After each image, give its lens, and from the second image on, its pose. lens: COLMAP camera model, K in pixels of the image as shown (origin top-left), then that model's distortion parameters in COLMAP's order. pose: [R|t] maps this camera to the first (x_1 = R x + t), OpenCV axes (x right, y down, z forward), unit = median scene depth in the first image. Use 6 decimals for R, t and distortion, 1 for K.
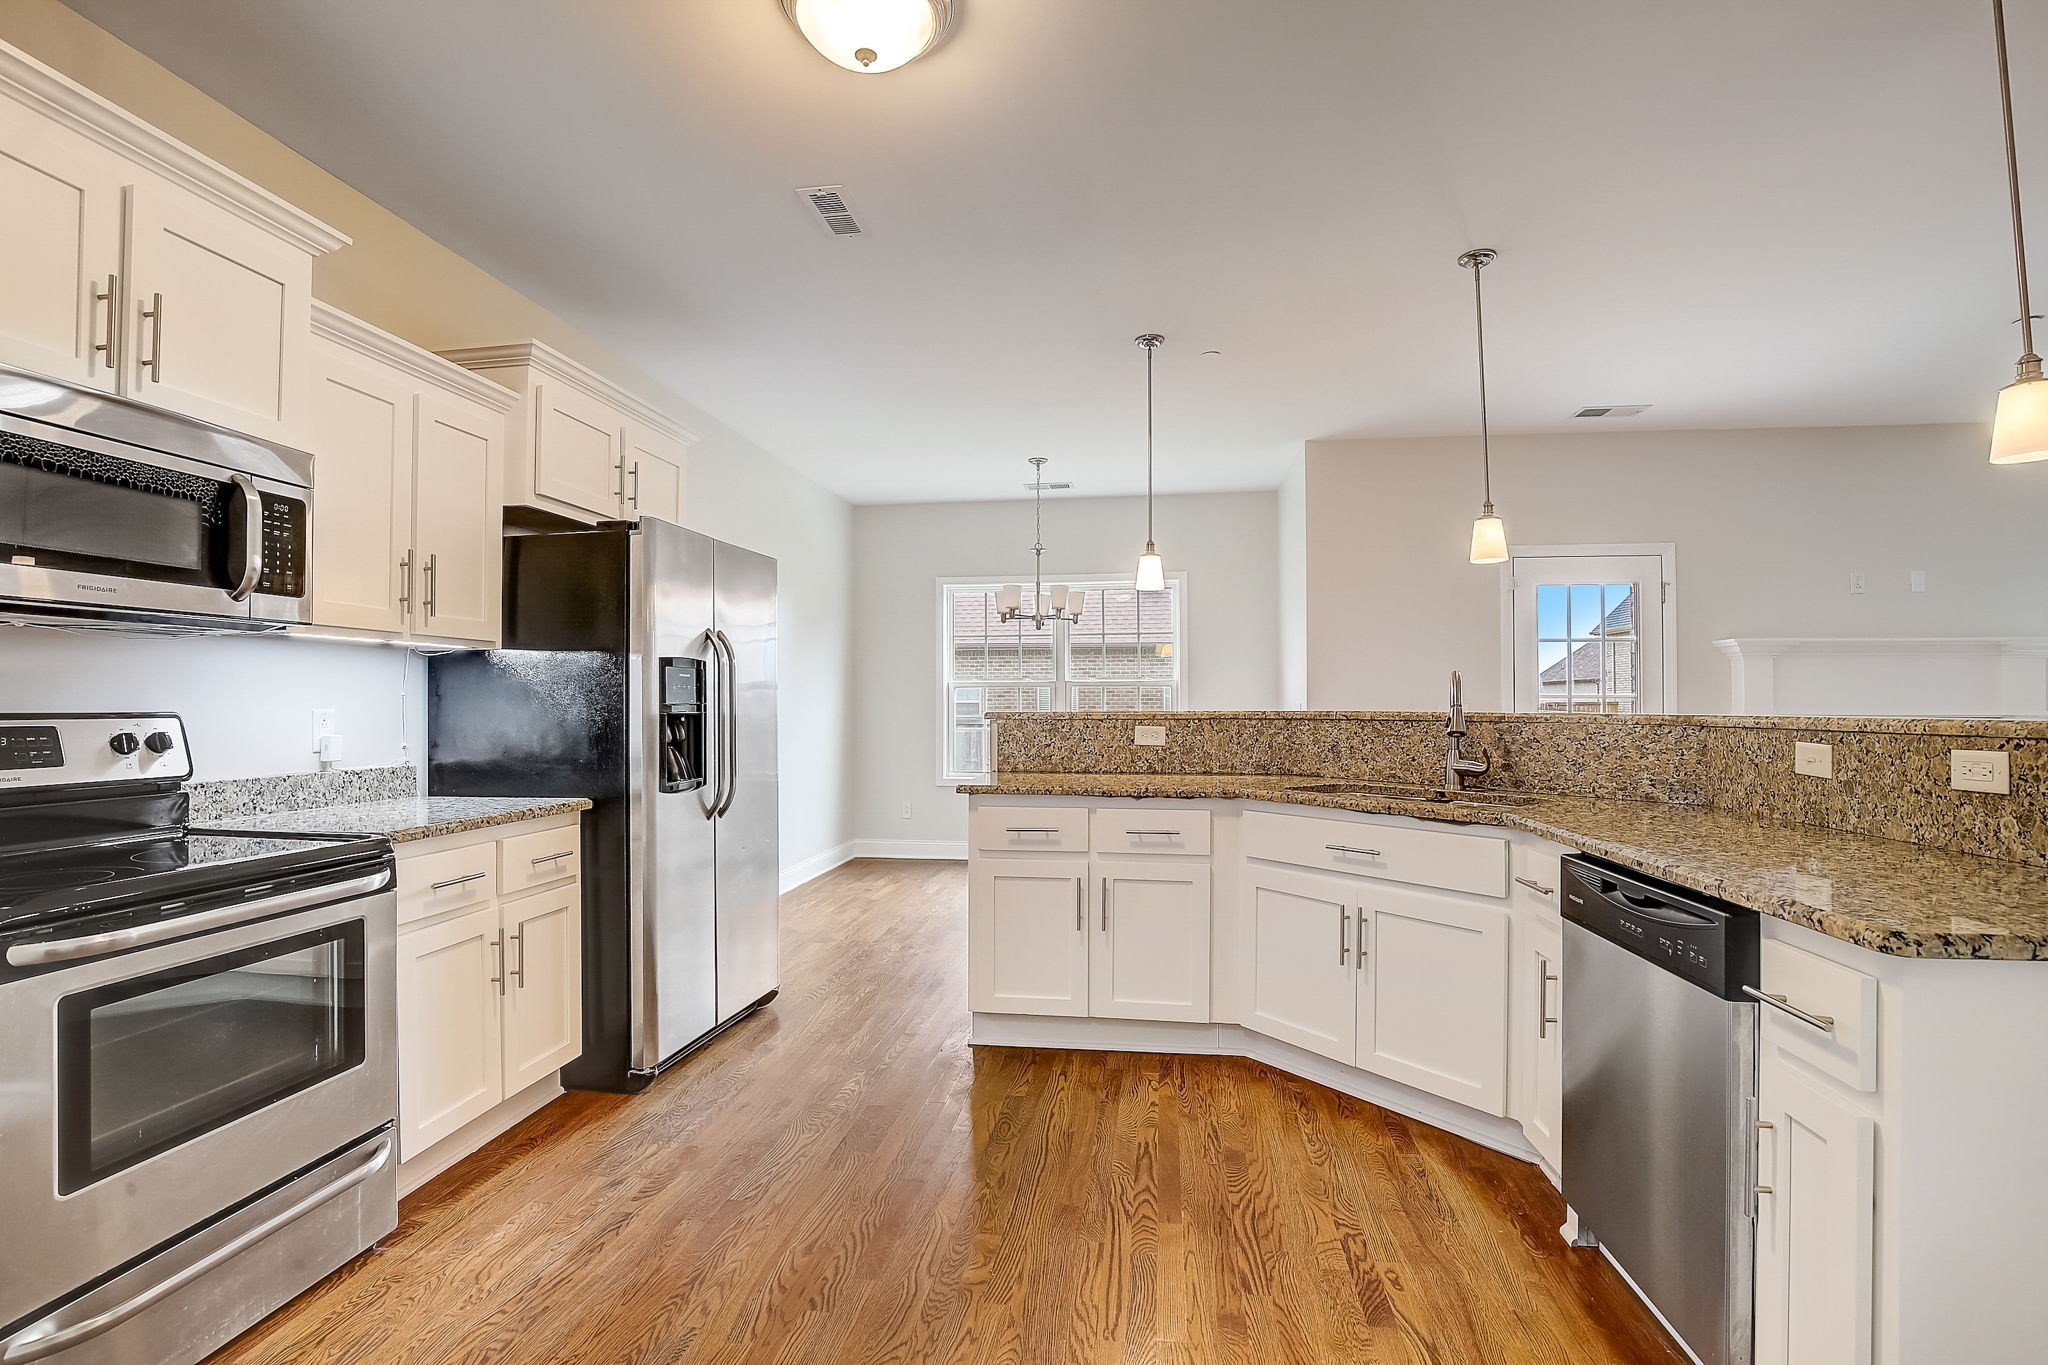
lens RADIAL K [[939.4, 0, 1026.5], [0, 939.4, 691.1], [0, 0, 1]] dist [-0.038443, 0.007860]
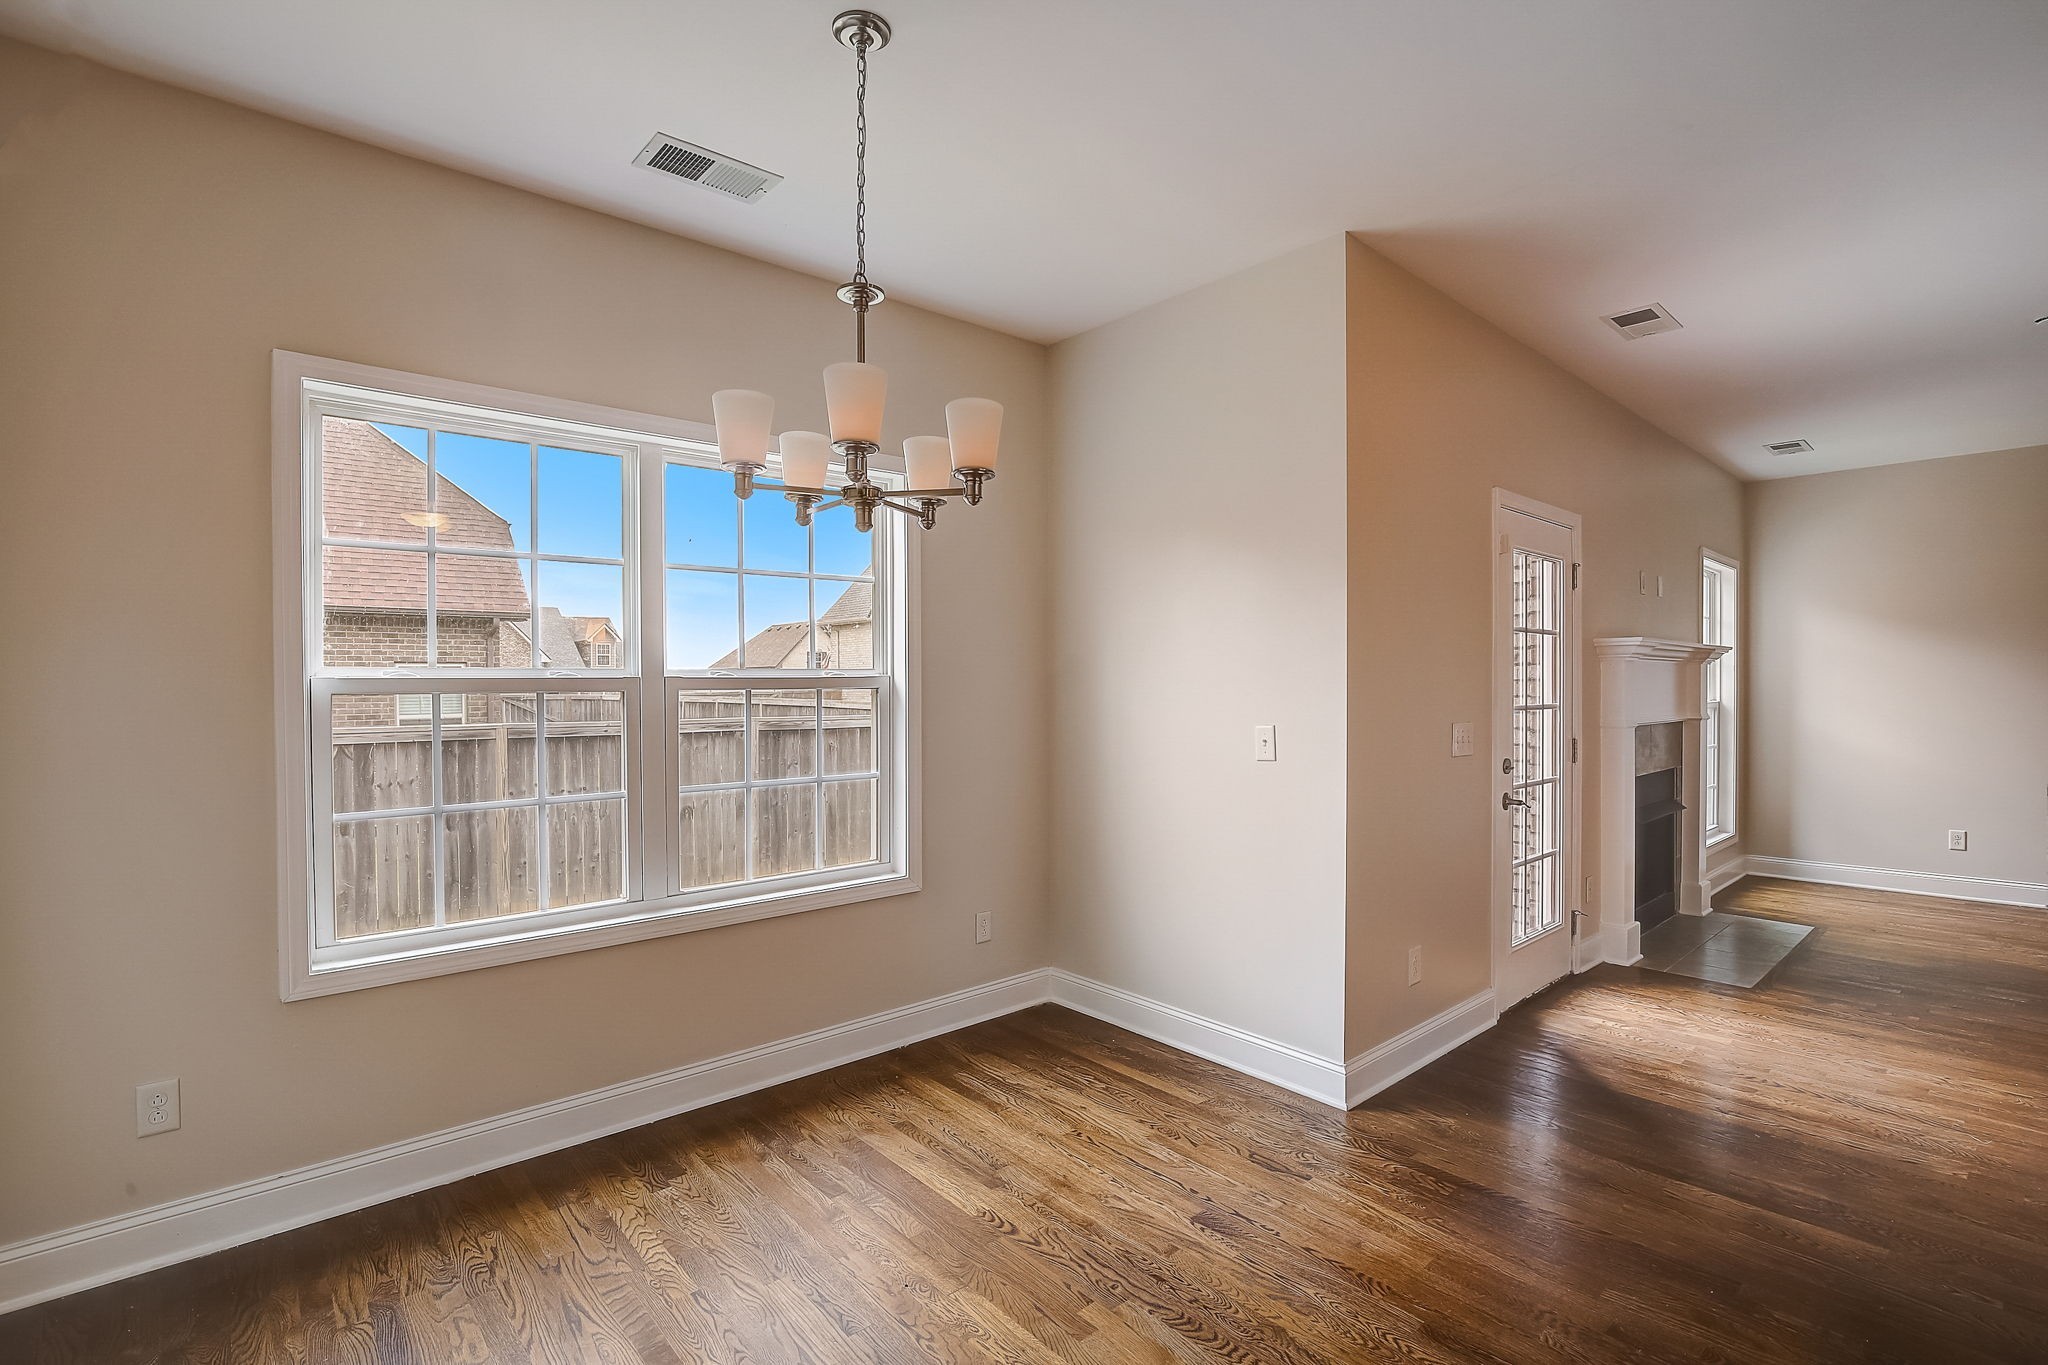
lens RADIAL K [[942.4, 0, 987.6], [0, 942.4, 691.5], [0, 0, 1]] dist [-0.038067, 0.000088]
pose [[0.673873, -0.005879, 0.738824, -0.431658], [-0.007706, 0.999858, 0.014985, -0.031416], [-0.738807, -0.015791, 0.673732, 1.591511]]
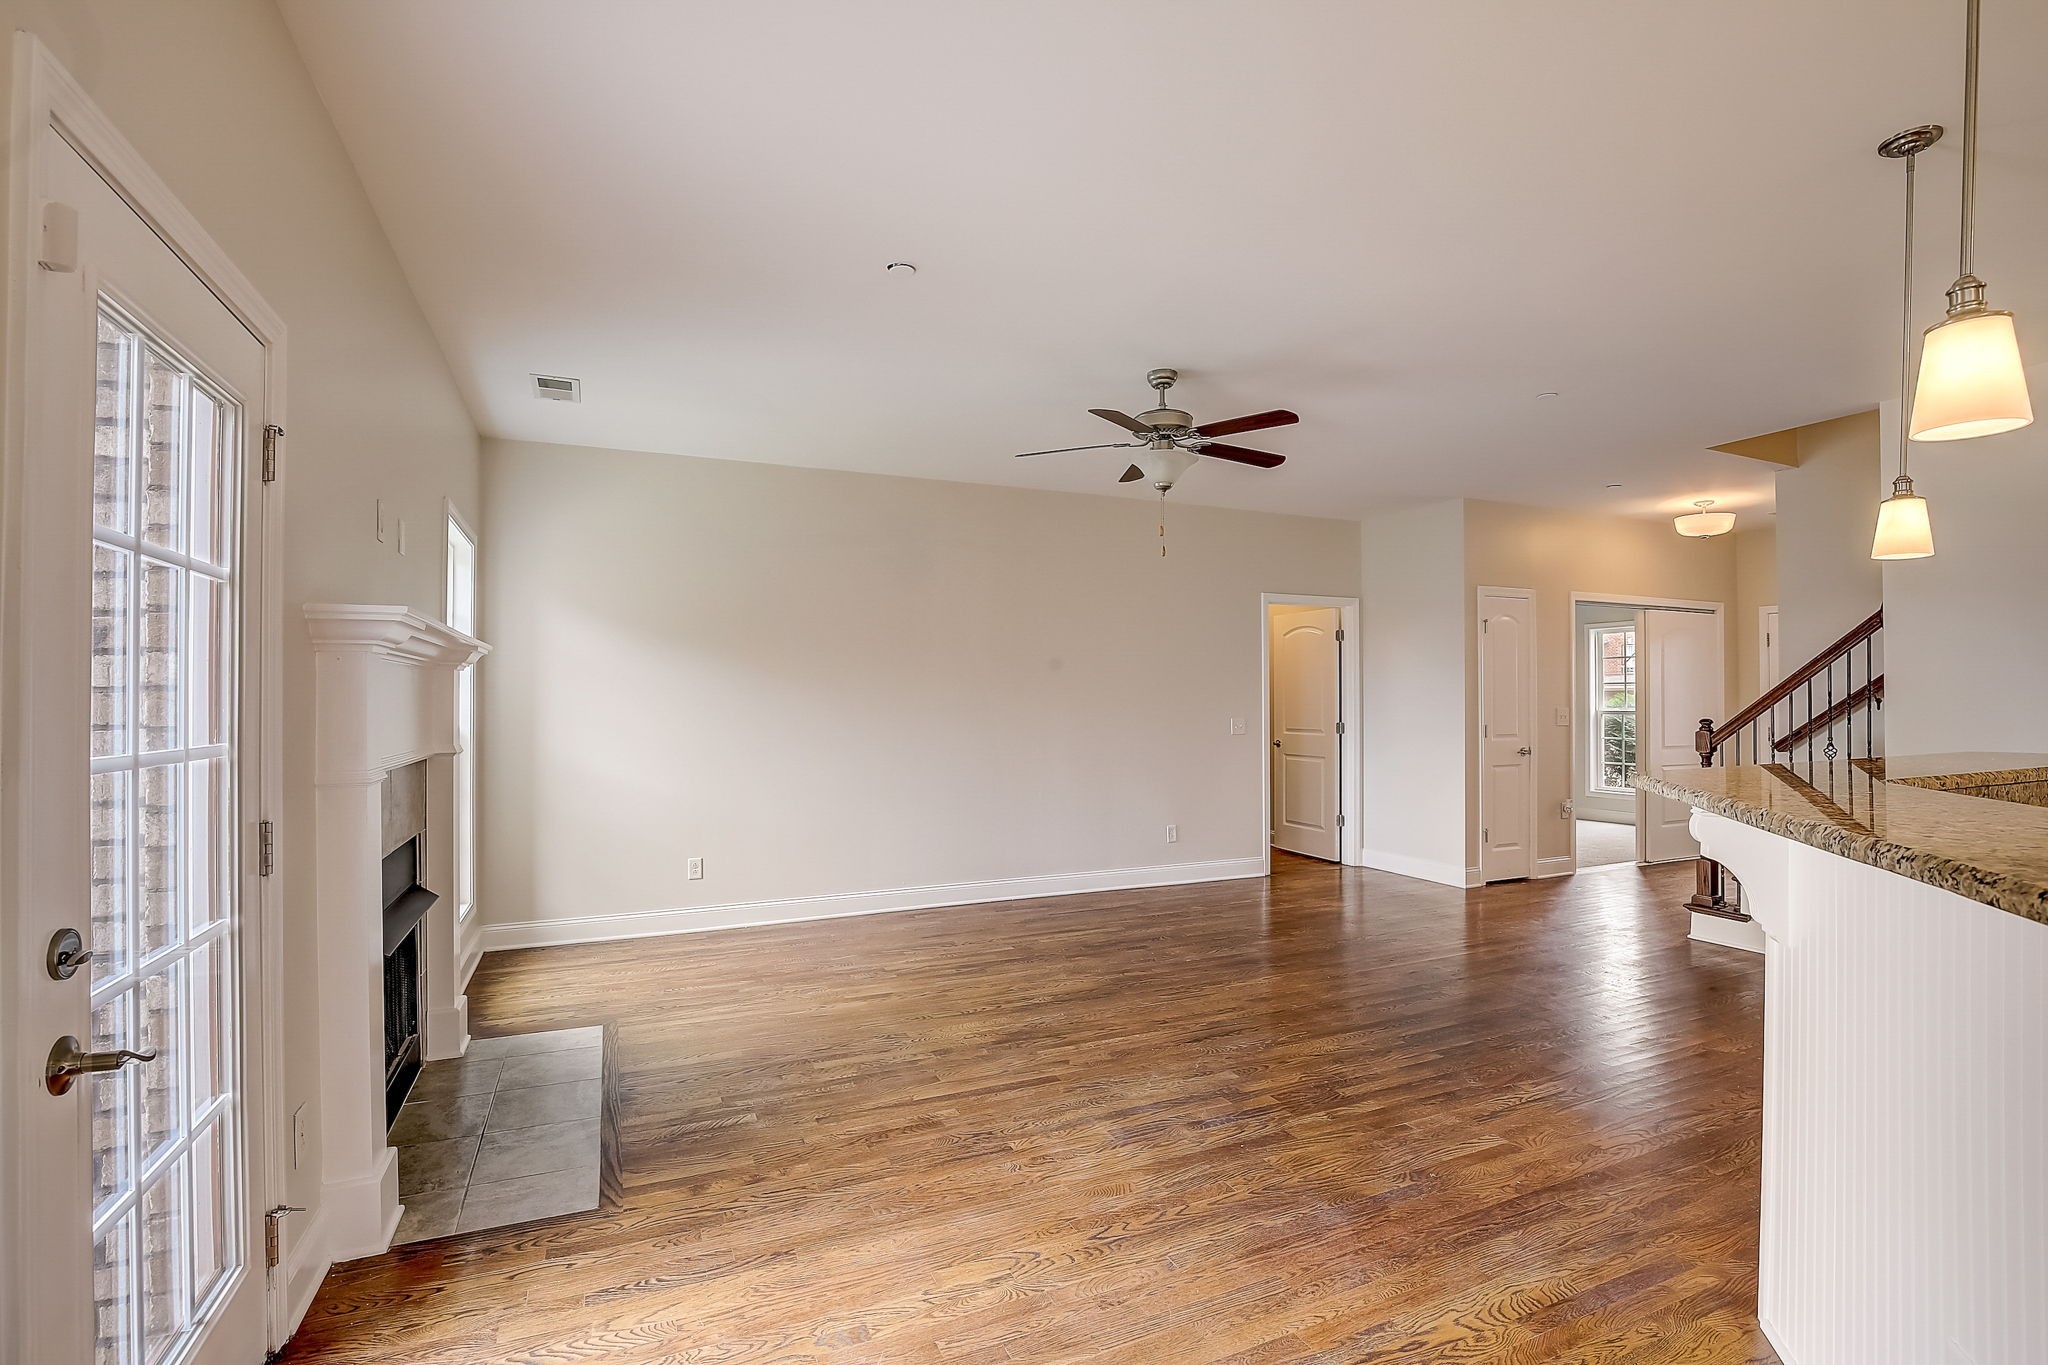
lens RADIAL K [[939.4, 0, 1026.5], [0, 939.4, 691.1], [0, 0, 1]] dist [-0.038443, 0.007860]
pose [[-0.530500, 0.011261, 0.847610, 0.453316], [-0.007895, 0.999803, -0.018224, -0.025354], [-0.847648, -0.016359, -0.530307, 1.784206]]
